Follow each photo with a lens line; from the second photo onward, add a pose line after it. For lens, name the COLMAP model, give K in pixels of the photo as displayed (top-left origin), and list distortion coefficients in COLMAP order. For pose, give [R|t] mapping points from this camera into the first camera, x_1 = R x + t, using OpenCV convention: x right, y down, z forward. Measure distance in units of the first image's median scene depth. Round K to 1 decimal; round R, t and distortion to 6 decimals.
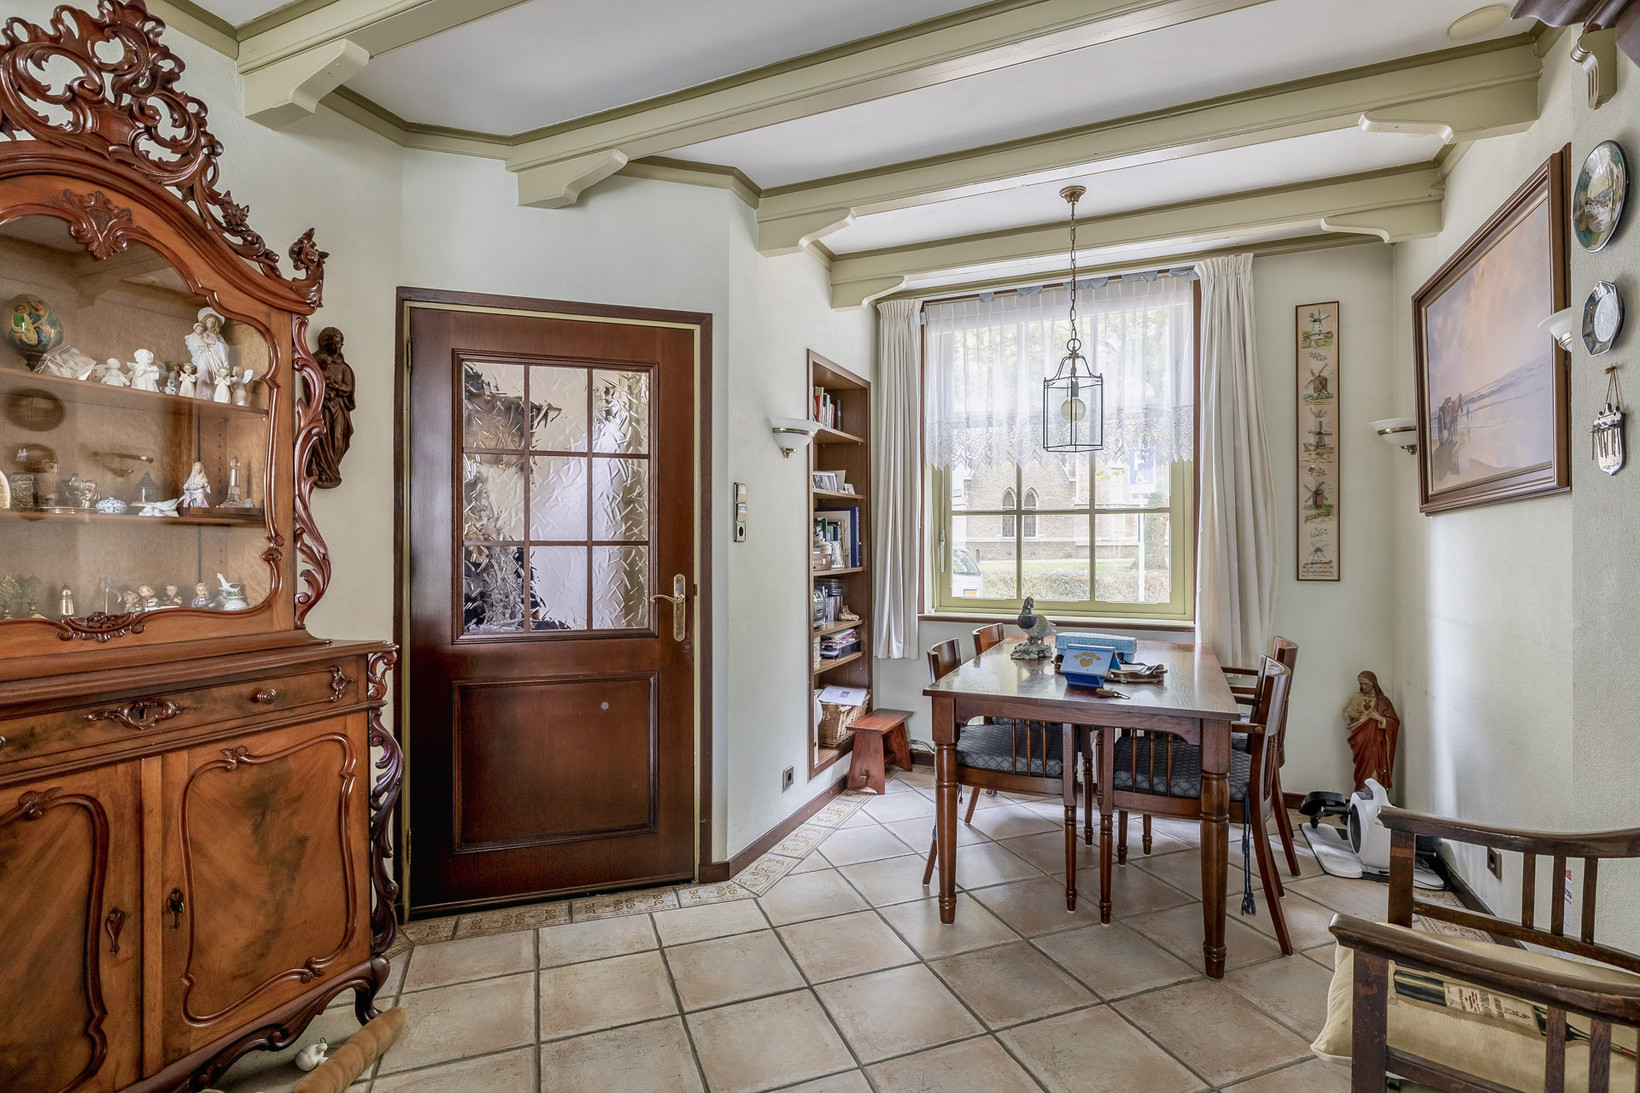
lens RADIAL K [[772.0, 0, 829.1], [0, 772.0, 543.2], [0, 0, 1]] dist [0.000526, 0.000185]
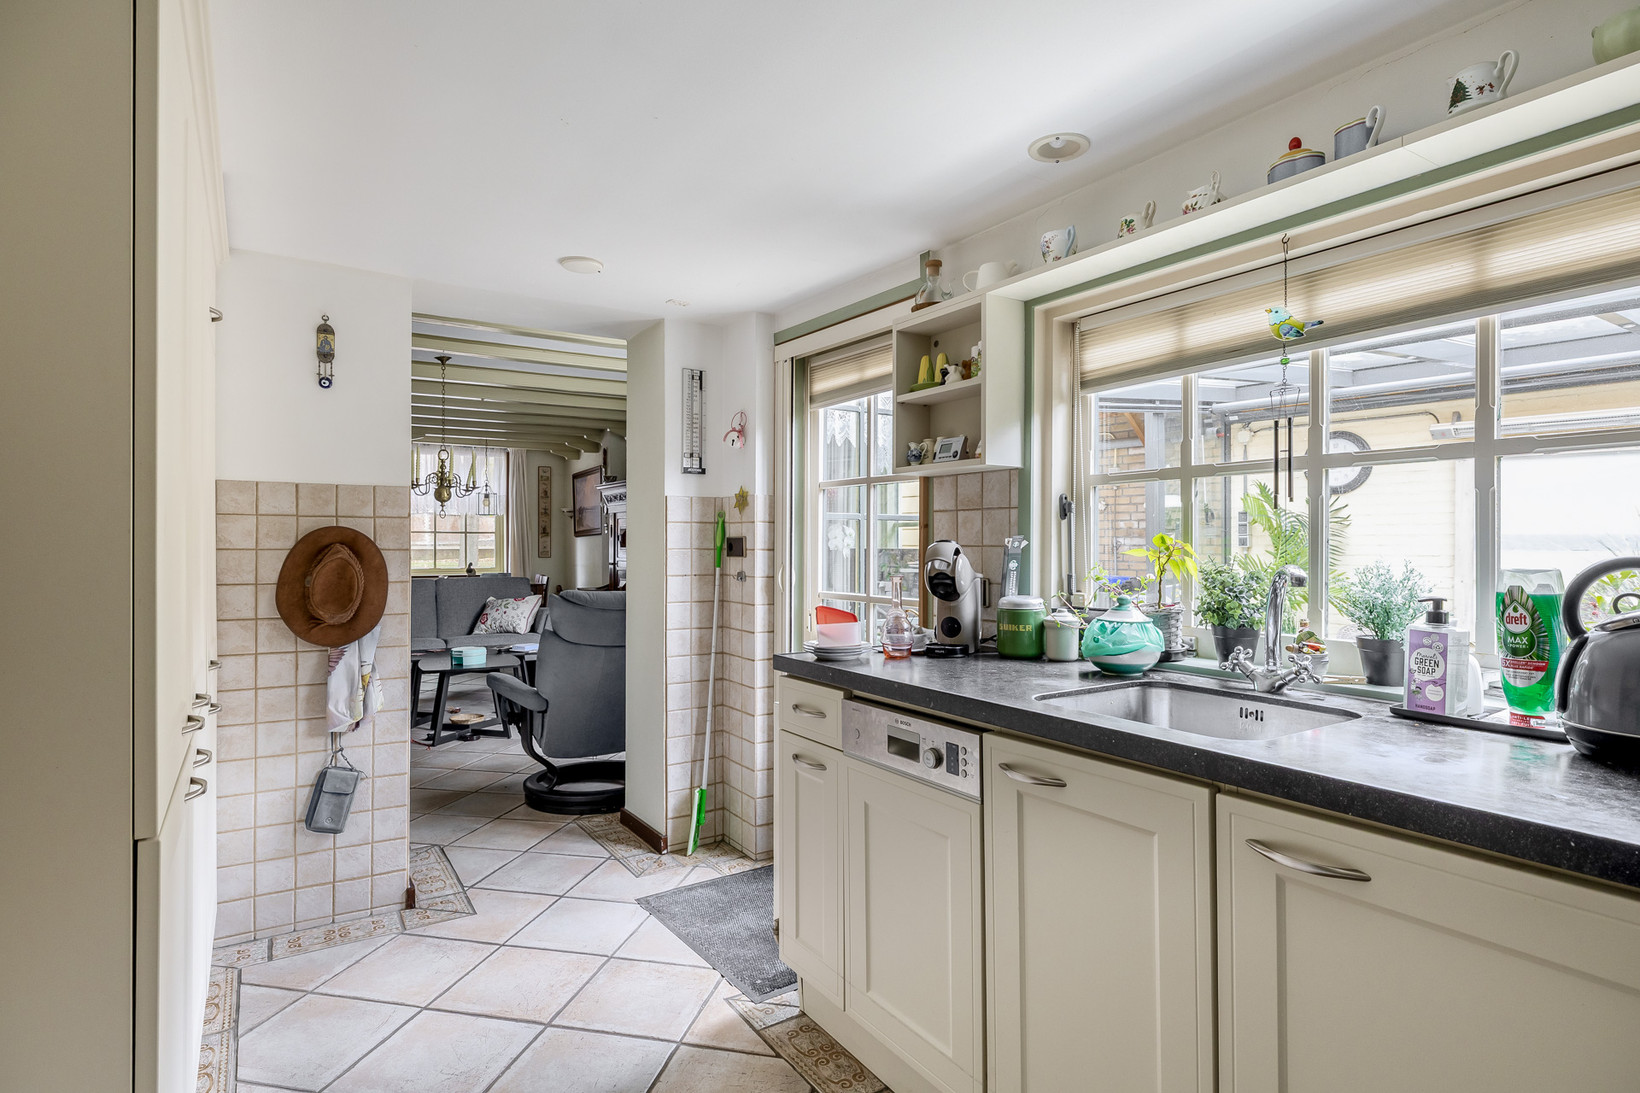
lens RADIAL K [[856.9, 0, 815.8], [0, 856.9, 542.3], [0, 0, 1]] dist [-0.000975, 0.000624]
pose [[0.559645, 0.001885, 0.828730, -1.730276], [0.003951, 0.999980, -0.004943, 0.011690], [-0.828723, 0.006041, 0.559626, -1.958447]]
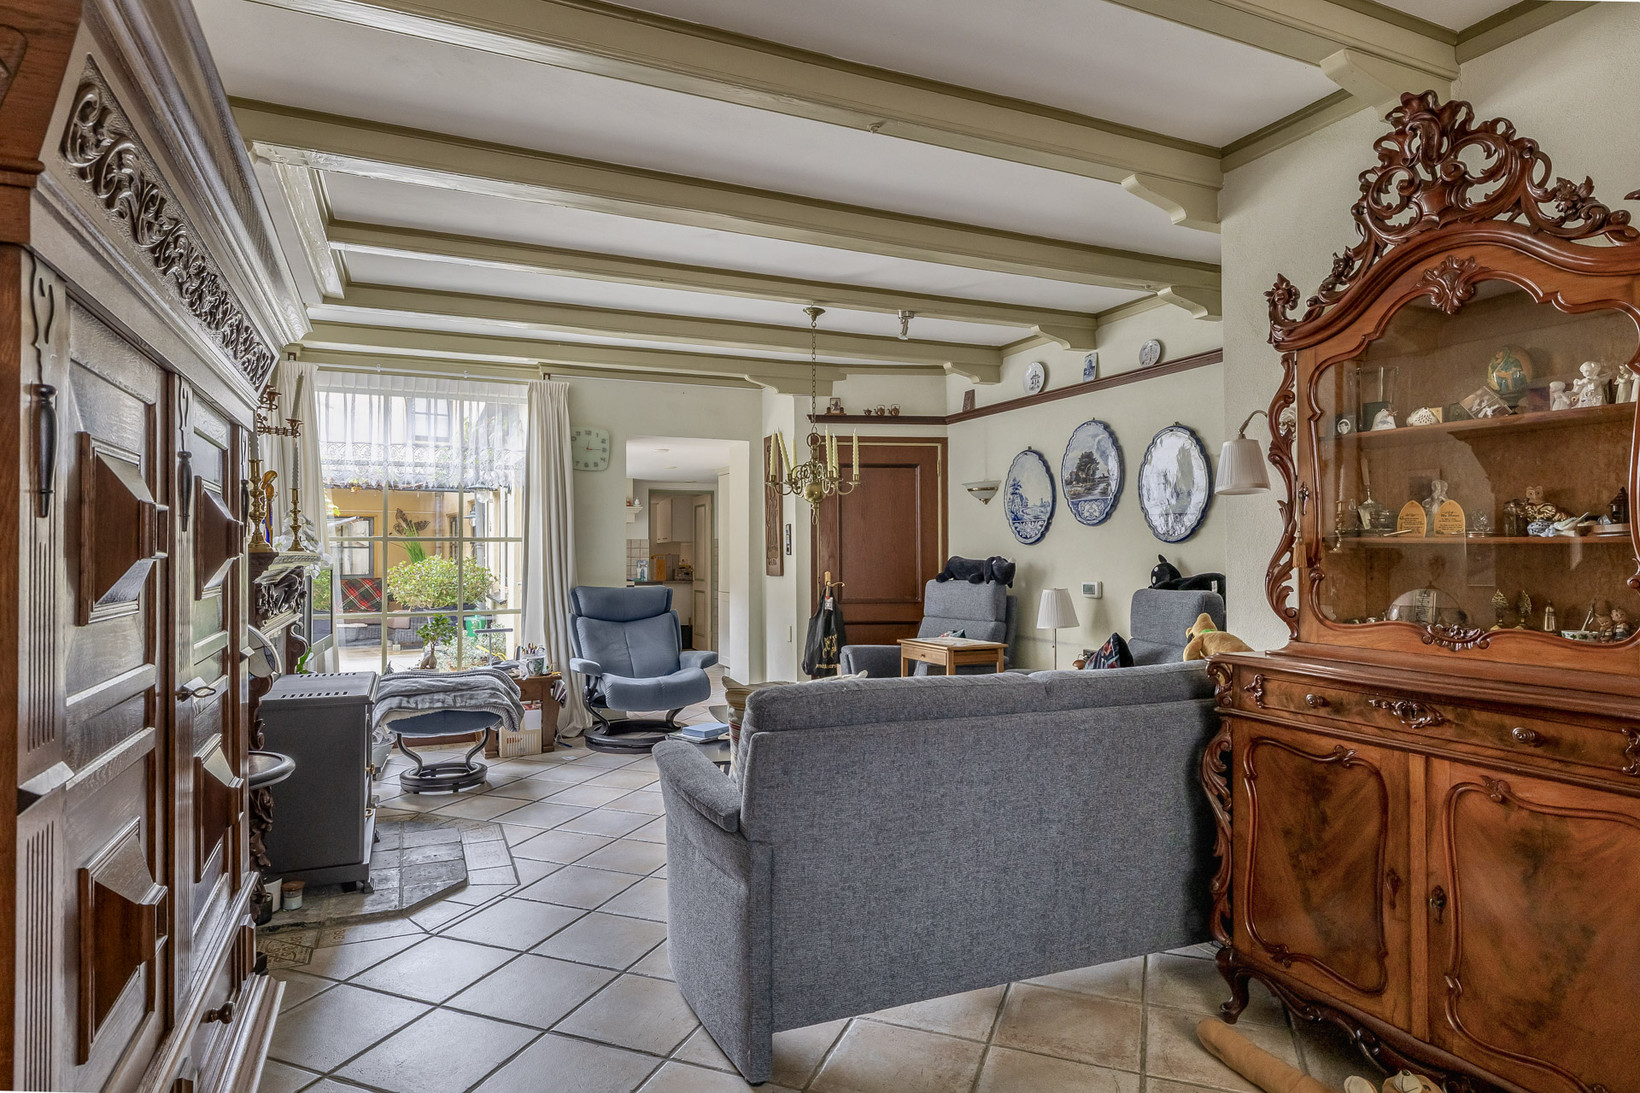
lens RADIAL K [[852.2, 0, 837.0], [0, 852.2, 544.1], [0, 0, 1]] dist [-0.003292, -0.001435]
pose [[-0.634729, -0.009730, -0.772674, 0.324661], [-0.008434, 0.999948, -0.005664, -0.007474], [0.772689, 0.002921, -0.634778, 0.596412]]
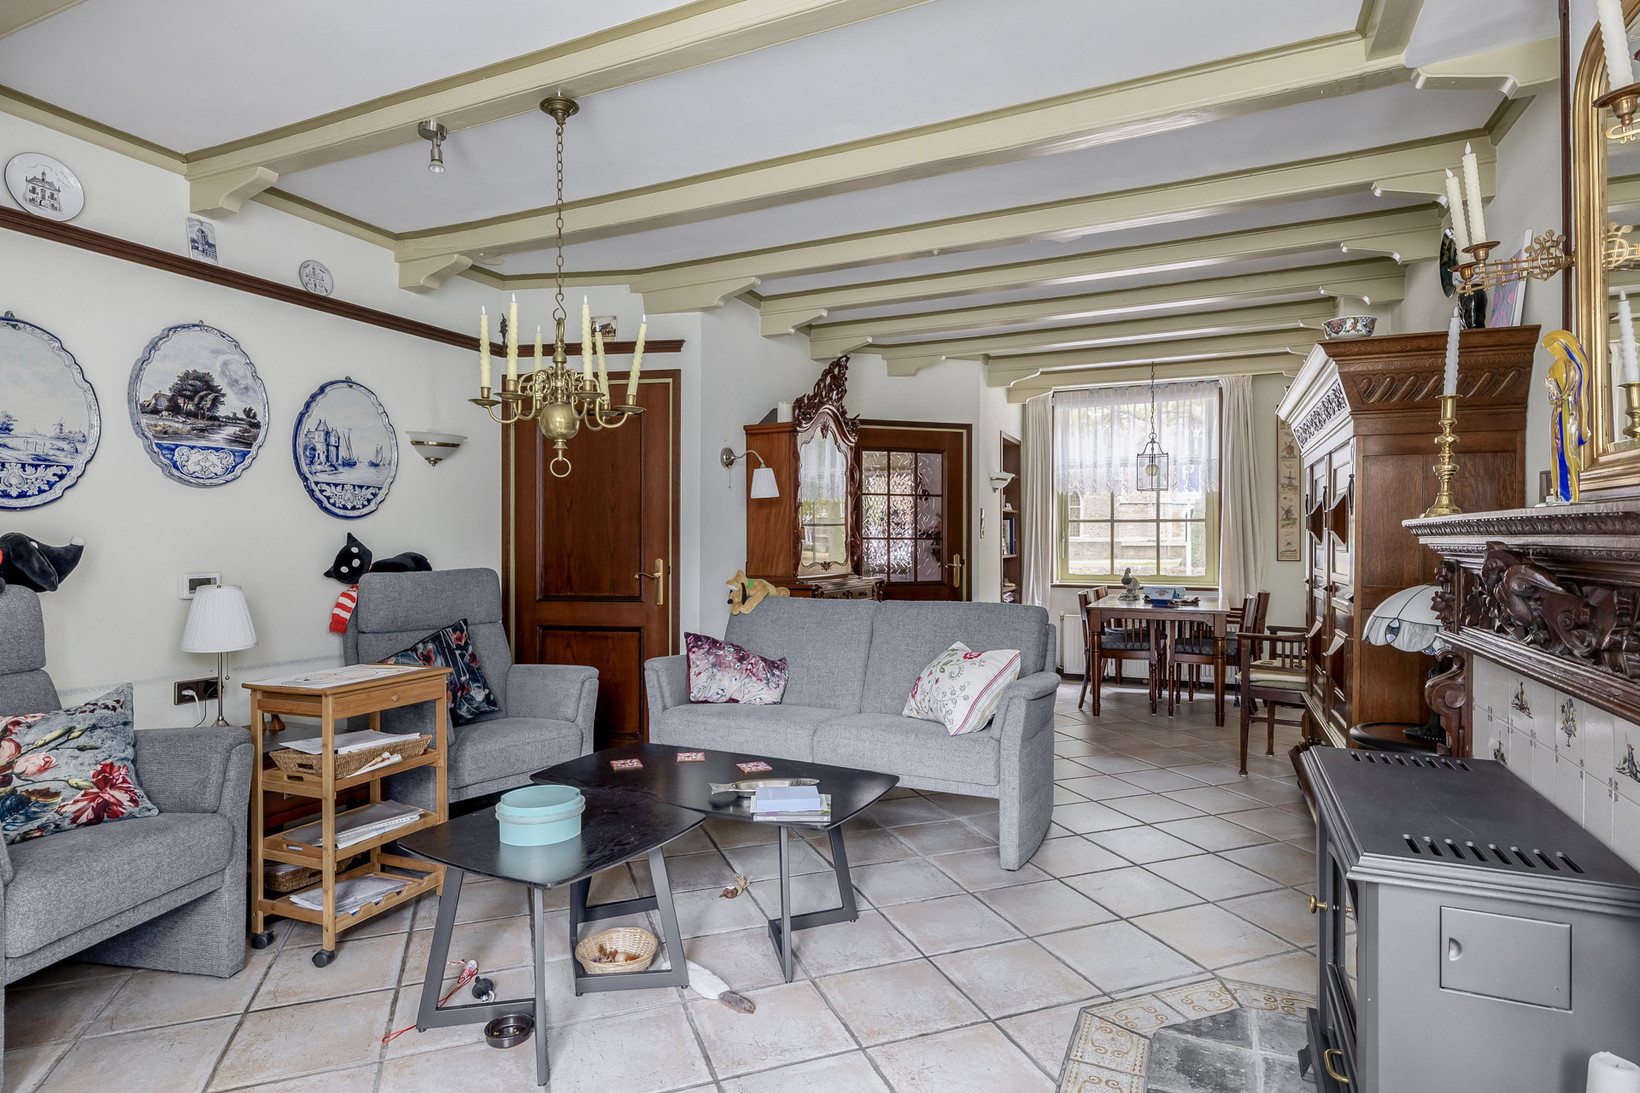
lens RADIAL K [[852.2, 0, 821.4], [0, 852.2, 544.8], [0, 0, 1]] dist [-0.003292, -0.001435]
pose [[0.999732, 0.001239, -0.023107, -0.425547], [-0.001258, 0.999999, -0.000800, 0.015878], [0.023106, 0.000829, 0.999733, -1.056877]]
